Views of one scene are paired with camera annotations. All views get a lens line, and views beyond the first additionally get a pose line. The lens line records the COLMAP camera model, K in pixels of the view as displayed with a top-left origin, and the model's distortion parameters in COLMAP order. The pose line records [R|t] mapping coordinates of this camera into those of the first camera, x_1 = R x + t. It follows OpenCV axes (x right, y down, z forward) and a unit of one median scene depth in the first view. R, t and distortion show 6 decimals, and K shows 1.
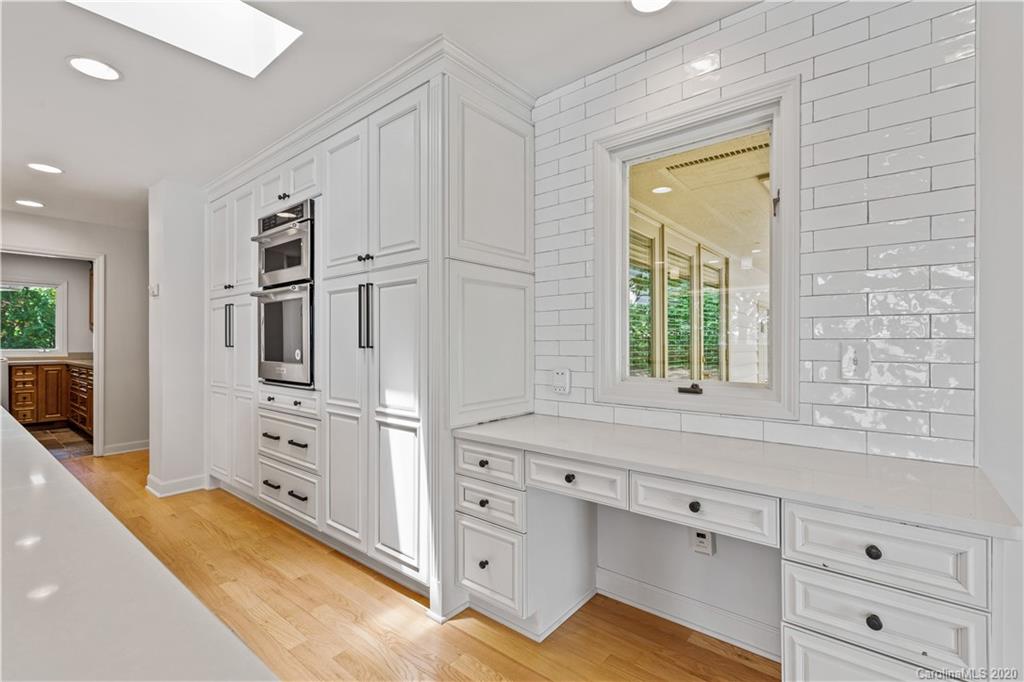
lens RADIAL K [[460.7, 0, 512.7], [0, 460.7, 341.2], [0, 0, 1]] dist [0.000609, 0.000591]
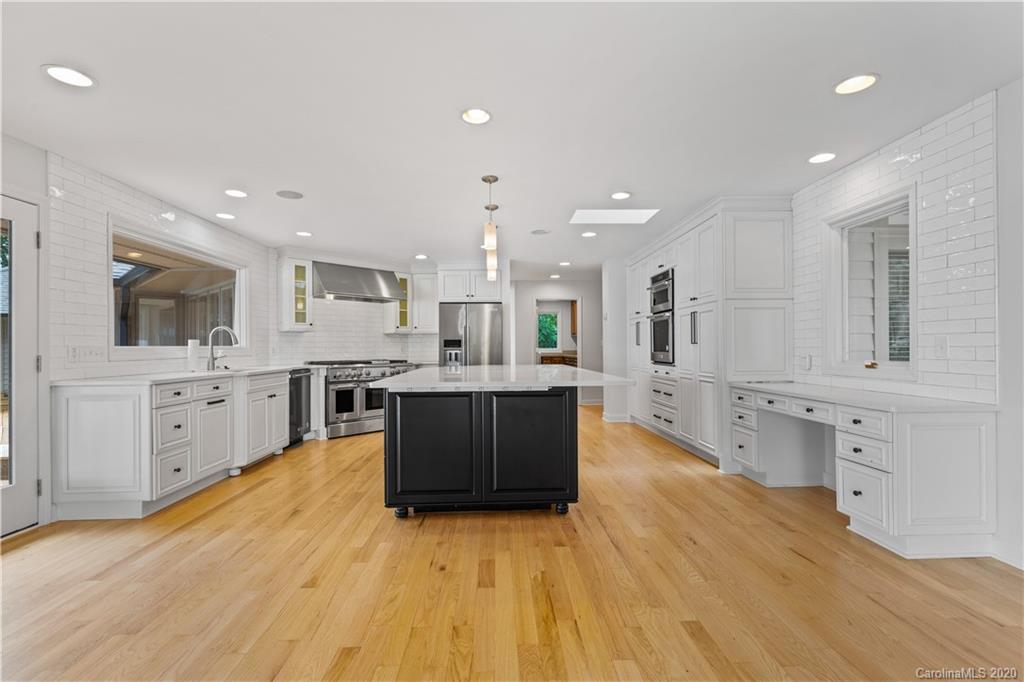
lens RADIAL K [[460.7, 0, 516.3], [0, 460.7, 346.3], [0, 0, 1]] dist [0.000609, 0.000591]
pose [[0.671779, -0.004706, -0.740737, 0.590176], [0.006880, 0.999976, -0.000113, 0.019490], [0.740720, -0.005021, 0.671796, -0.842770]]
